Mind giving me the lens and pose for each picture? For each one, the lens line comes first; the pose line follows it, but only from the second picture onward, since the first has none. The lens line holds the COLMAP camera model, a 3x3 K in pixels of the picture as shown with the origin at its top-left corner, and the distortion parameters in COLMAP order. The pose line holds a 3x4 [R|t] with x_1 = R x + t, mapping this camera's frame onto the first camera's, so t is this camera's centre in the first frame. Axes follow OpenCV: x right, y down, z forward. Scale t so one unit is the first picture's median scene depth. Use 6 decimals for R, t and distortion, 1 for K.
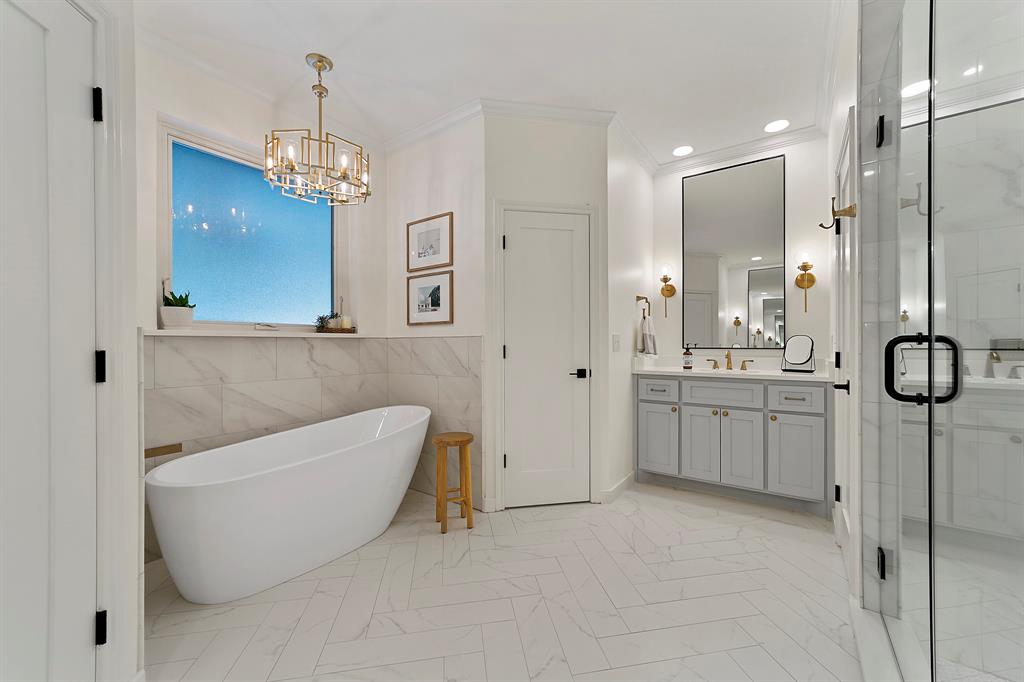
lens RADIAL K [[394.8, 0, 510.6], [0, 394.8, 346.6], [0, 0, 1]] dist [-0.000704, 0.002002]
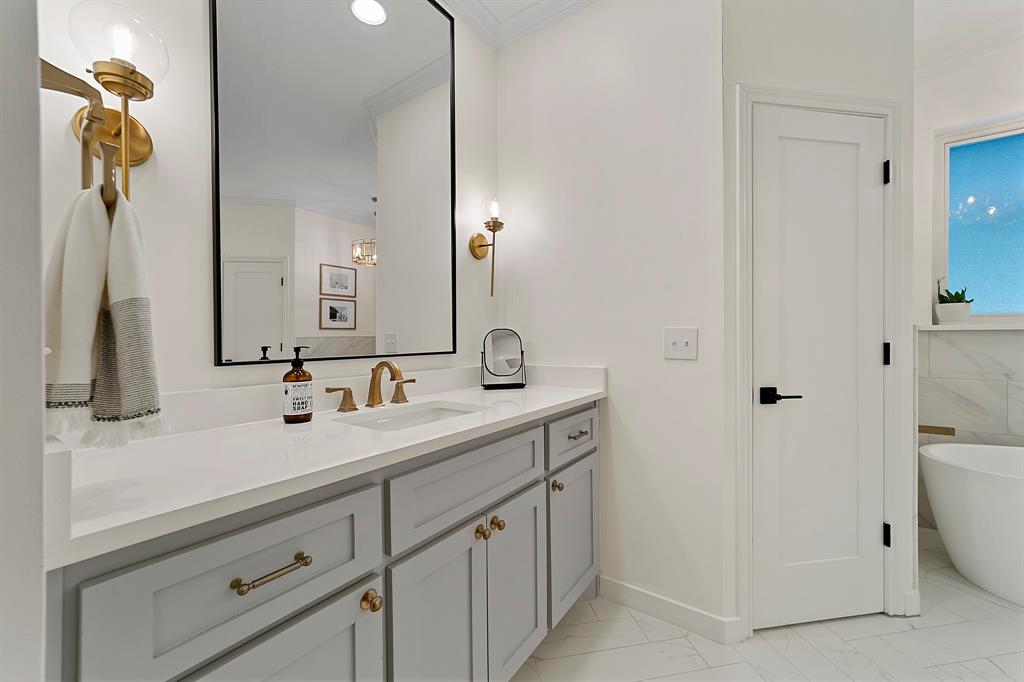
lens RADIAL K [[394.8, 0, 508.6], [0, 394.8, 343.3], [0, 0, 1]] dist [-0.000704, 0.002002]
pose [[0.016540, 0.006023, -0.999845, 0.211862], [-0.000881, 0.999982, 0.006009, 0.002836], [0.999863, 0.000781, 0.016545, -0.223616]]
